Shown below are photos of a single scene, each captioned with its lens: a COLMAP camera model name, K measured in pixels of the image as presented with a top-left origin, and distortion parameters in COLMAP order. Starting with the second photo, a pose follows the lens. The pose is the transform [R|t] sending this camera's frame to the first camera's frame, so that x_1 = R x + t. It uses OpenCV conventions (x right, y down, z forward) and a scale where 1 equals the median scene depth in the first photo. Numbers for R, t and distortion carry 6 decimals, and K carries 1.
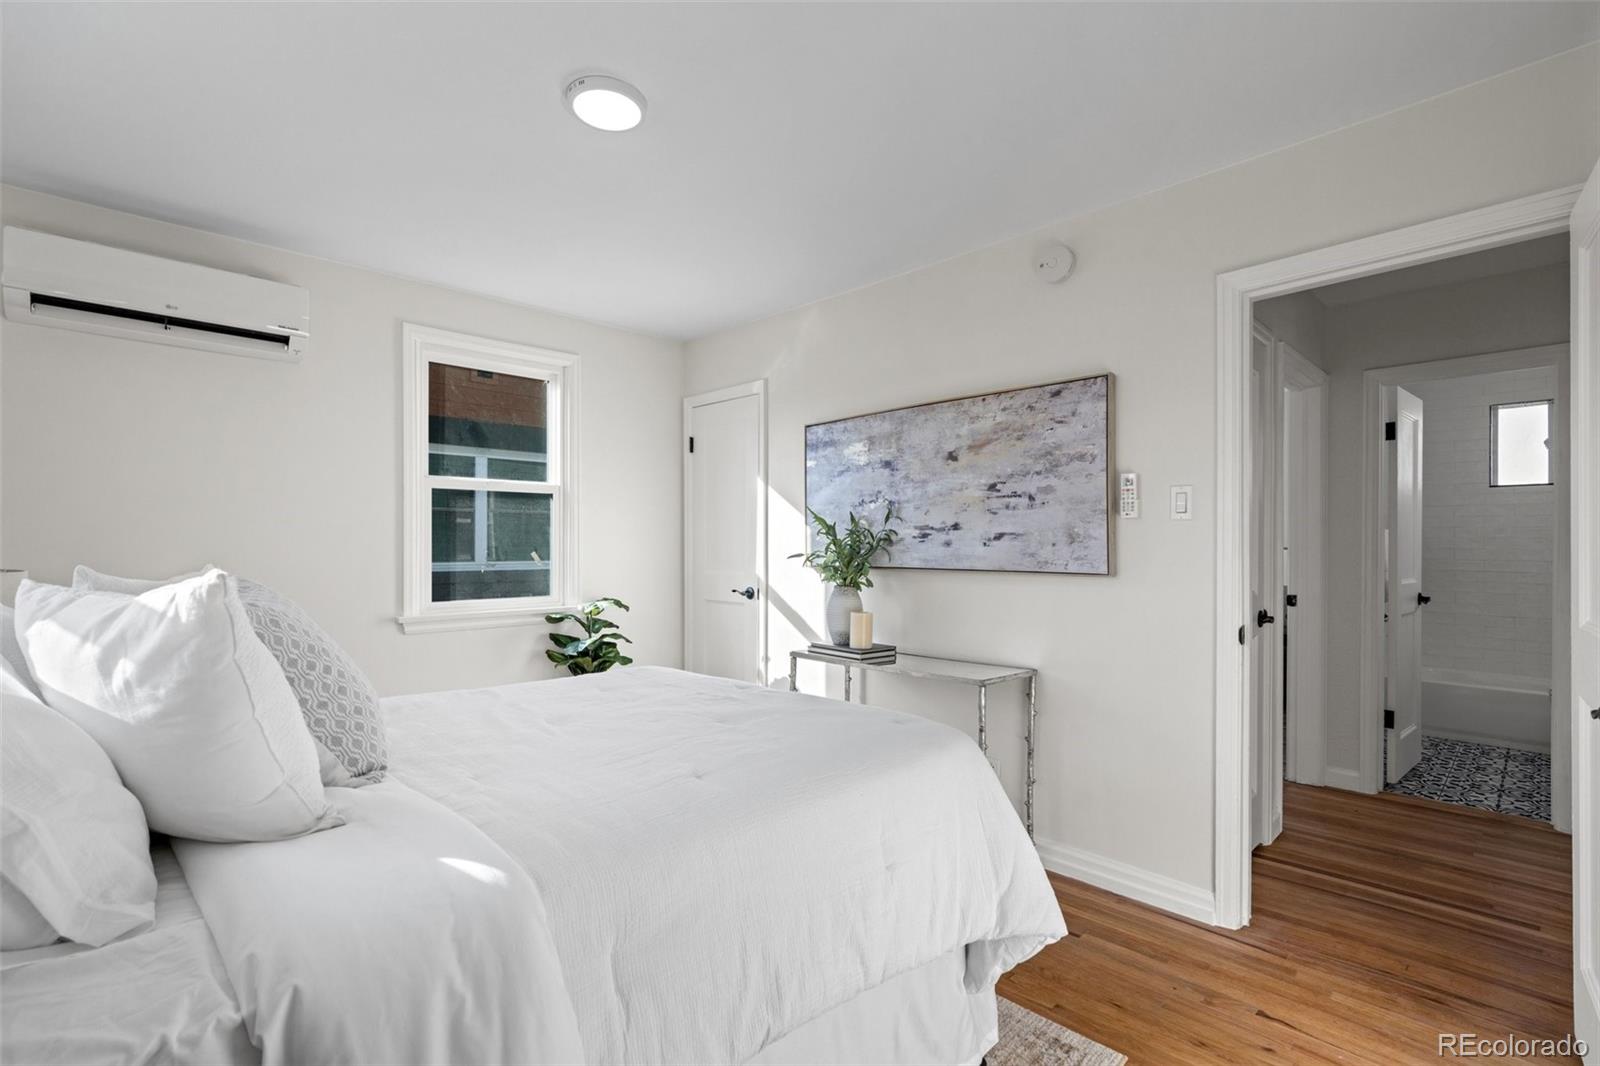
lens RADIAL K [[729.4, 0, 806.3], [0, 729.4, 542.3], [0, 0, 1]] dist [-0.012341, 0.004706]
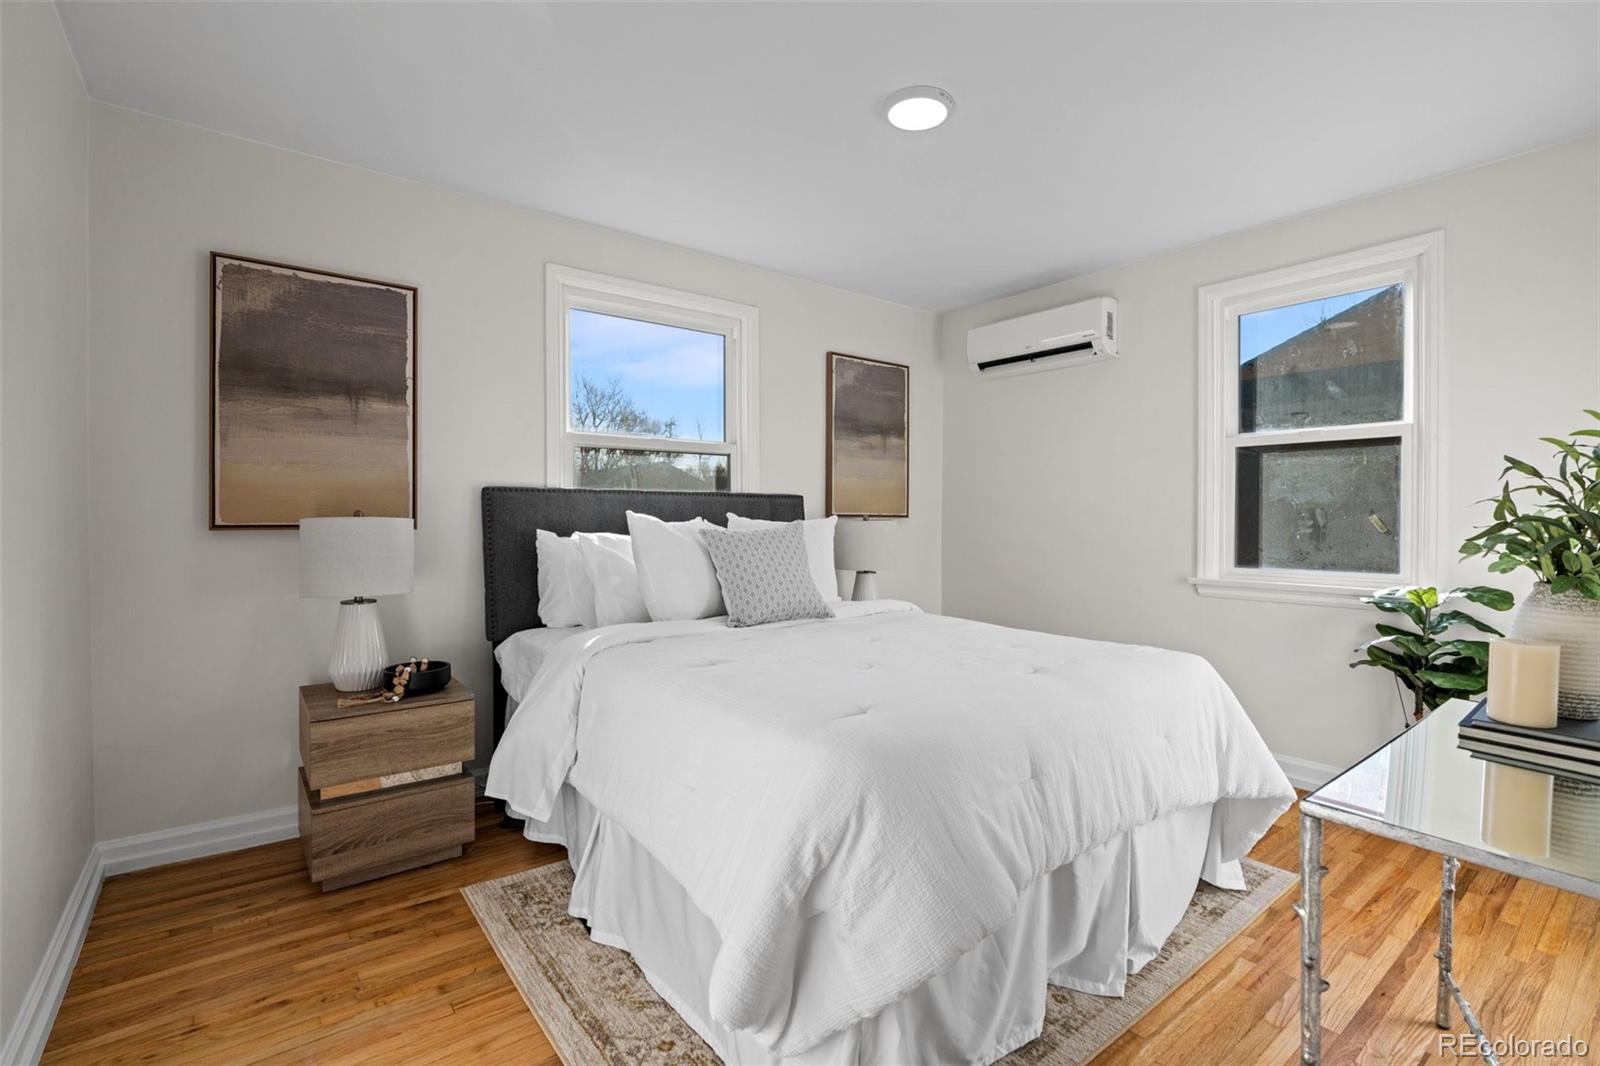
lens RADIAL K [[729.4, 0, 806.3], [0, 729.4, 527.6], [0, 0, 1]] dist [-0.012341, 0.004706]
pose [[-0.094919, 0.012272, -0.995409, 0.452494], [0.003574, 0.999922, 0.011987, 0.015336], [0.995479, -0.002420, -0.094955, 0.487351]]
